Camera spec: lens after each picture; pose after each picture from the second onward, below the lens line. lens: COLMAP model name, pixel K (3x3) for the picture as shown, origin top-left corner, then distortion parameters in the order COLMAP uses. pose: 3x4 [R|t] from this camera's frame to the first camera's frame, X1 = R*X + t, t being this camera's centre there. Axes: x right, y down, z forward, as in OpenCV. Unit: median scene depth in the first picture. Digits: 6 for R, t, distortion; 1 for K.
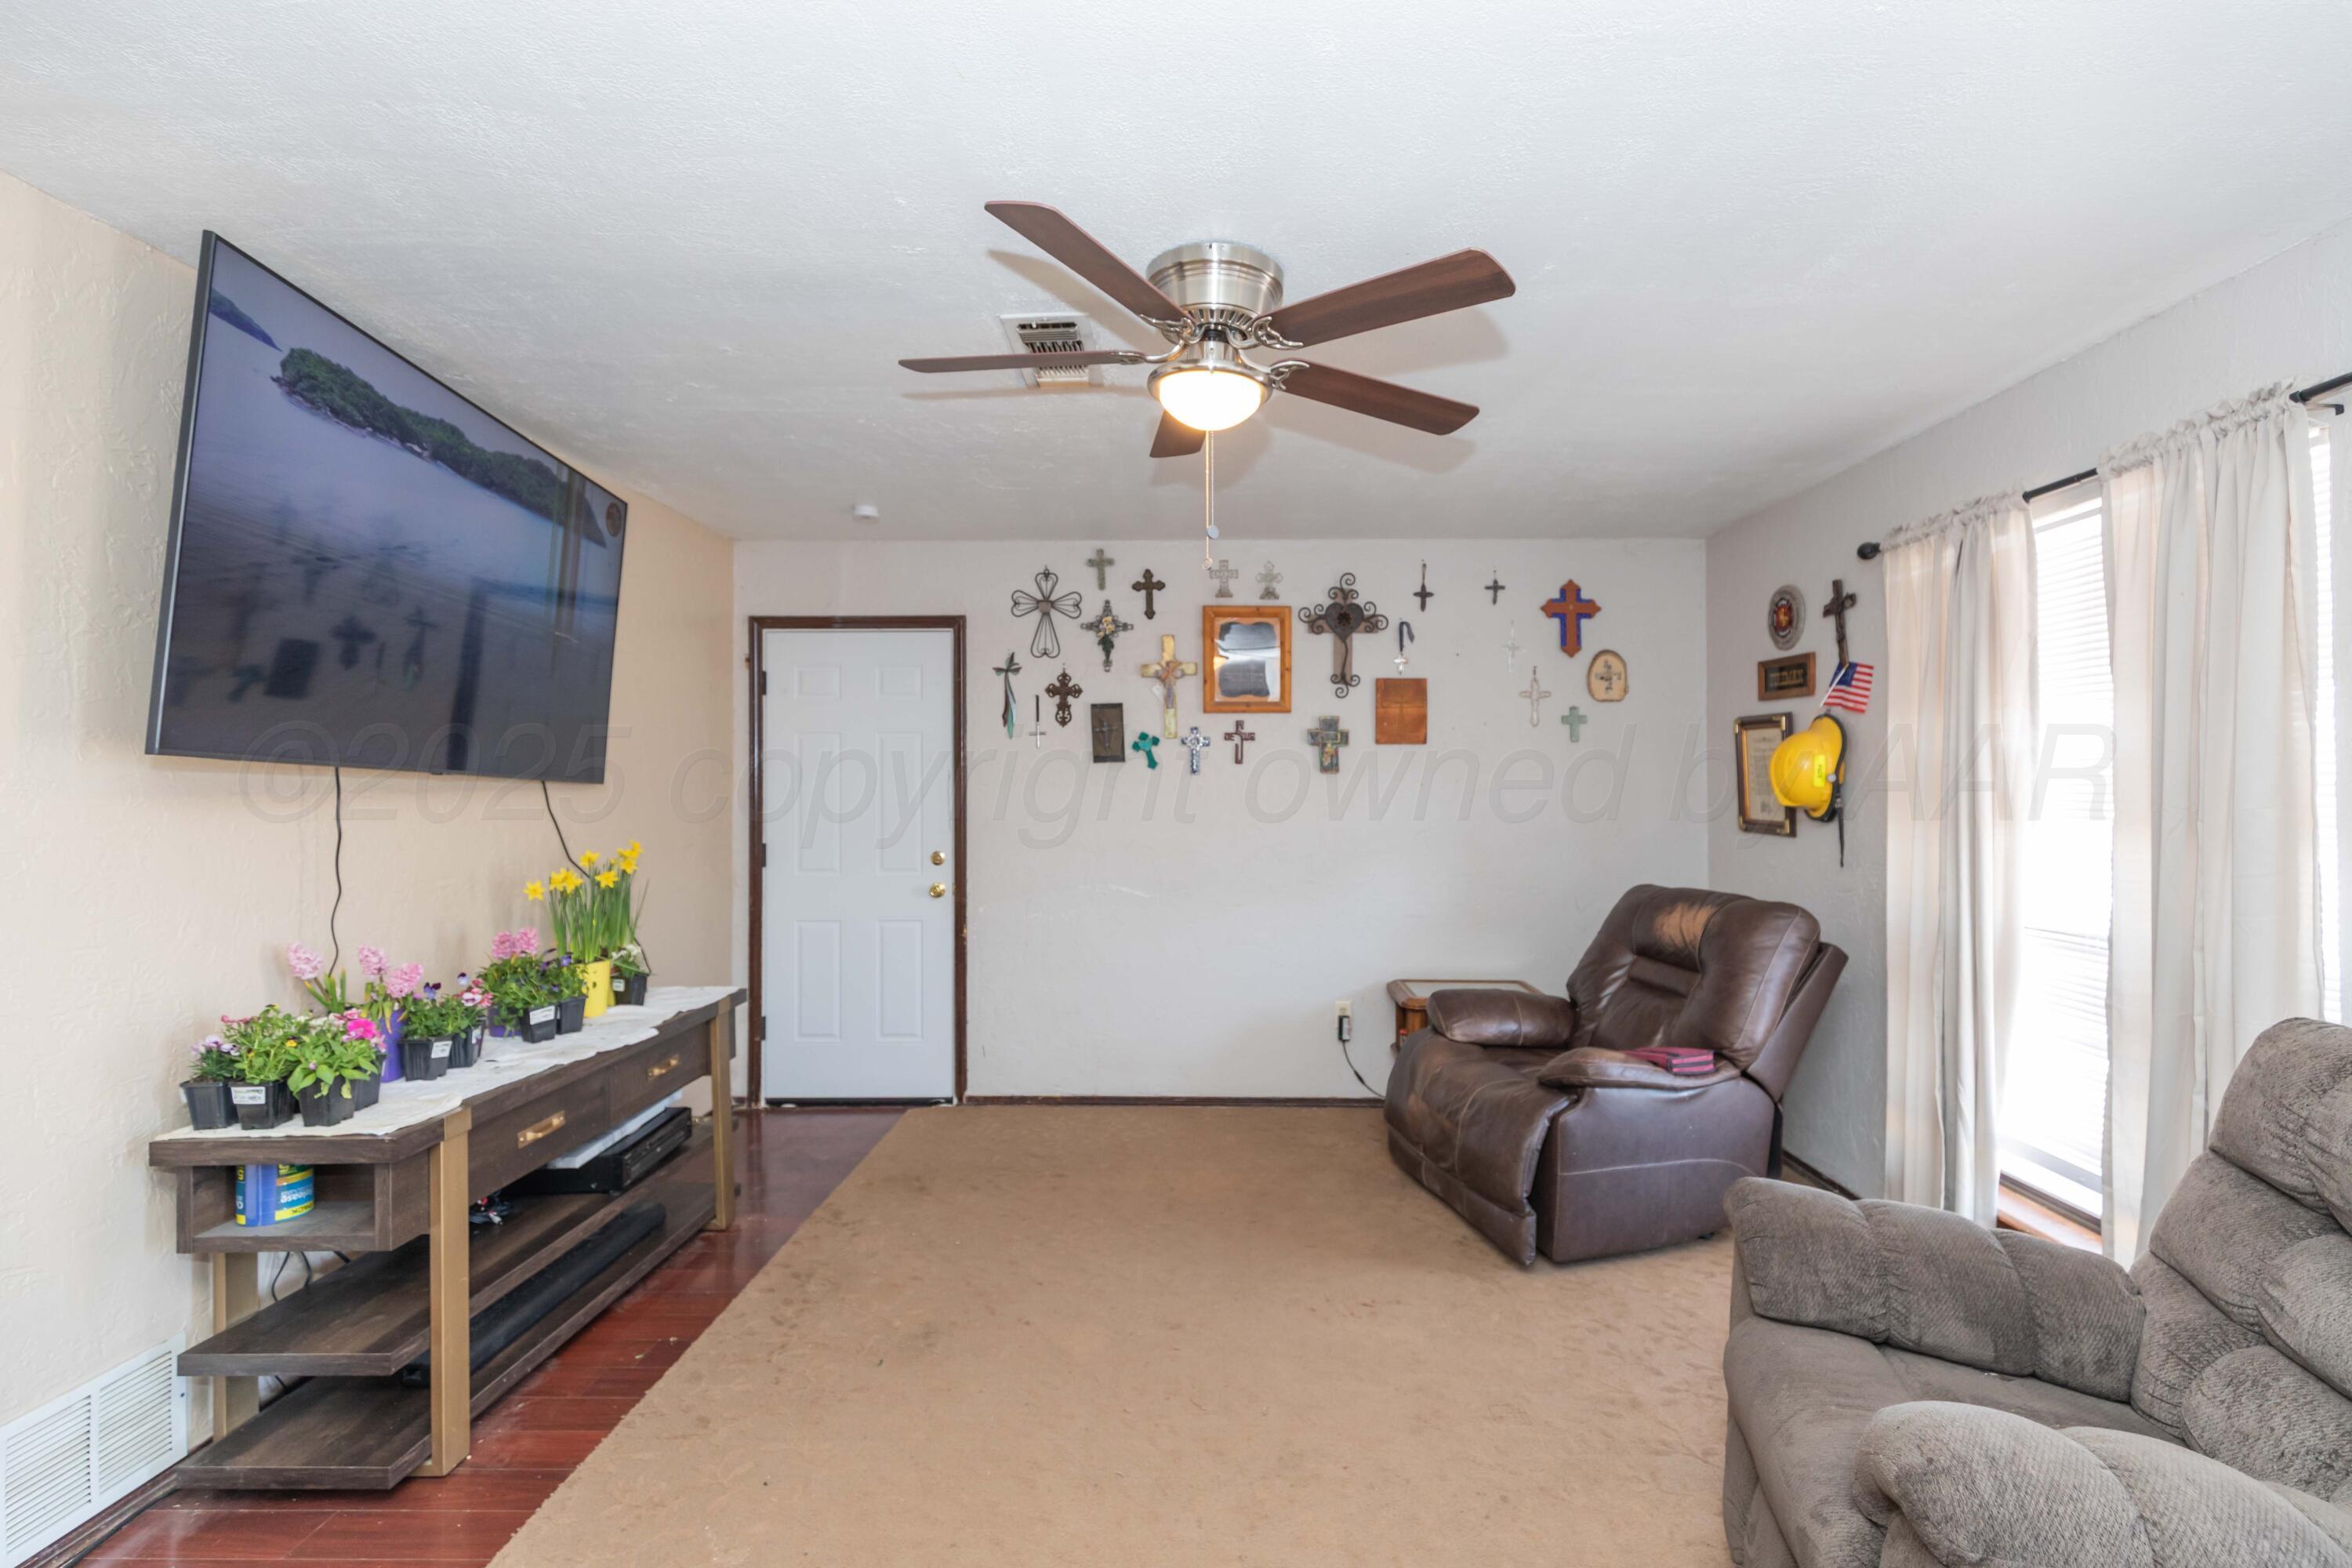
lens RADIAL K [[1062.5, 0, 1212.2], [0, 1062.5, 781.5], [0, 0, 1]] dist [0.000280, -0.002500]
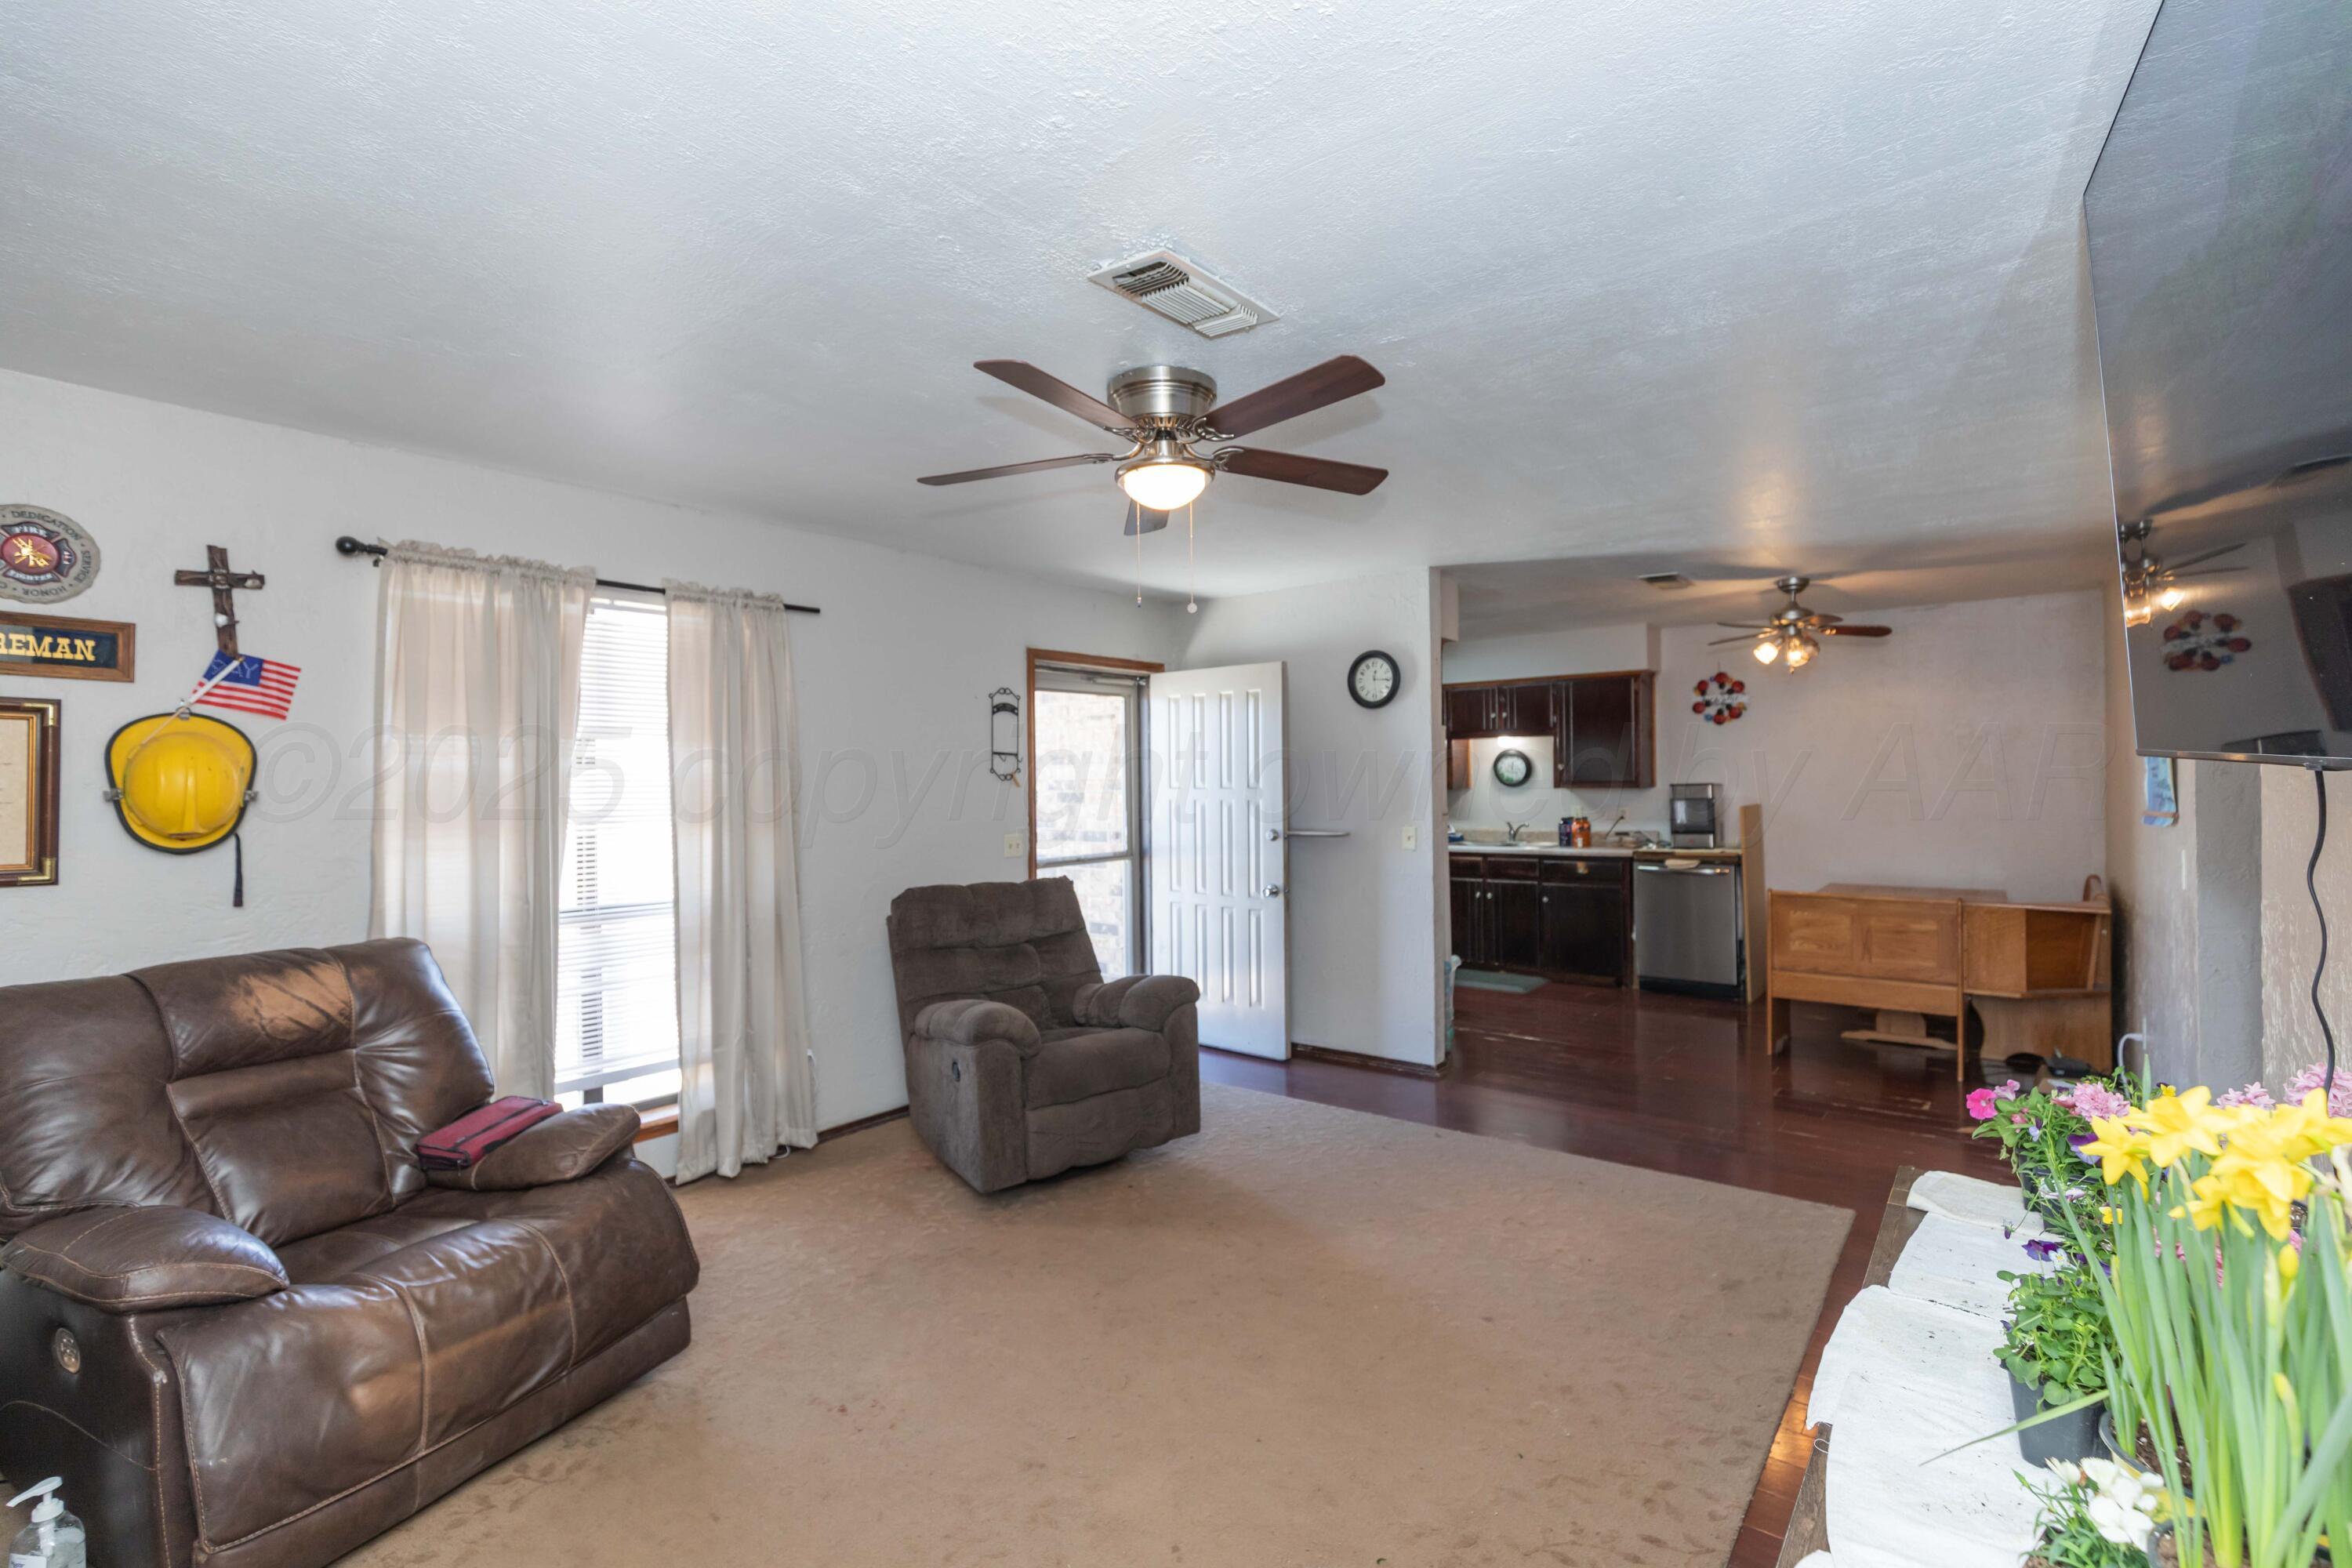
lens RADIAL K [[1062.5, 0, 1159.2], [0, 1062.5, 777.9], [0, 0, 1]] dist [0.000280, -0.002500]
pose [[-0.770290, 0.020685, 0.637358, -0.430787], [0.014777, 0.999784, -0.014589, 0.004366], [-0.637523, -0.001820, -0.770429, 1.098787]]
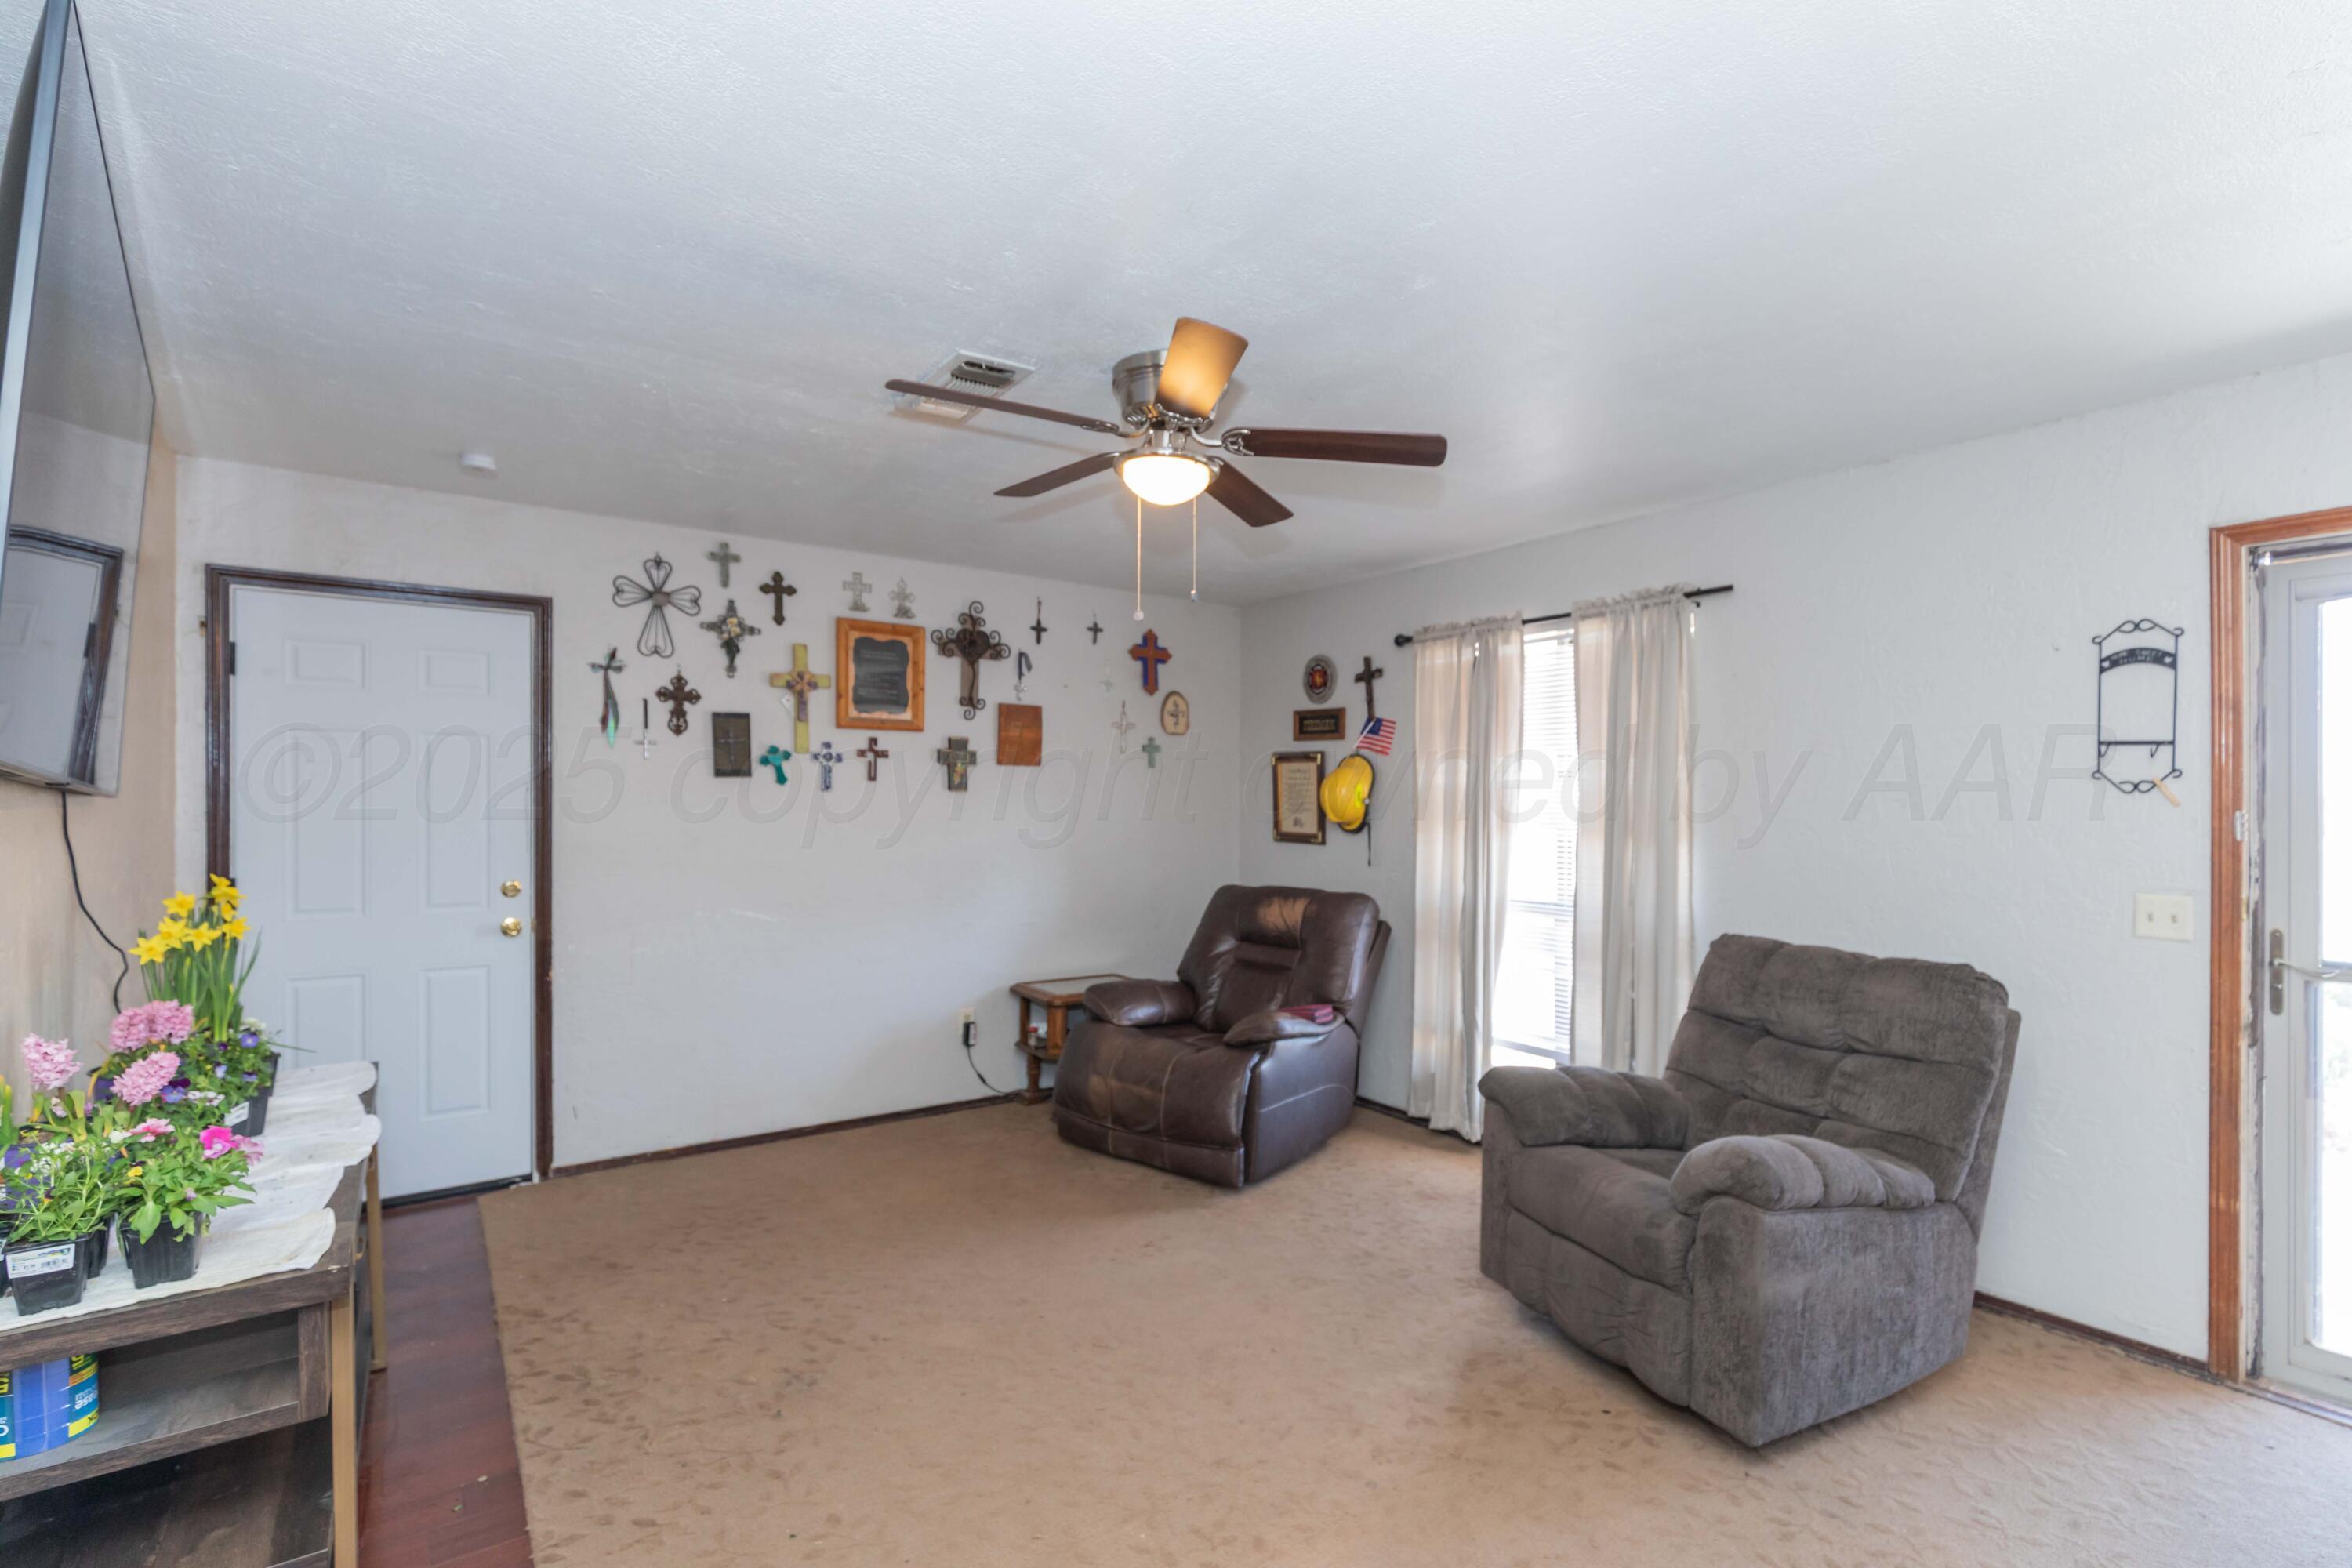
lens RADIAL K [[1062.5, 0, 1231.6], [0, 1062.5, 816.5], [0, 0, 1]] dist [0.000280, -0.002500]
pose [[0.800052, -0.001000, 0.599930, -0.353207], [-0.010409, 0.999825, 0.015548, -0.002965], [-0.599841, -0.018684, 0.799901, 0.005628]]
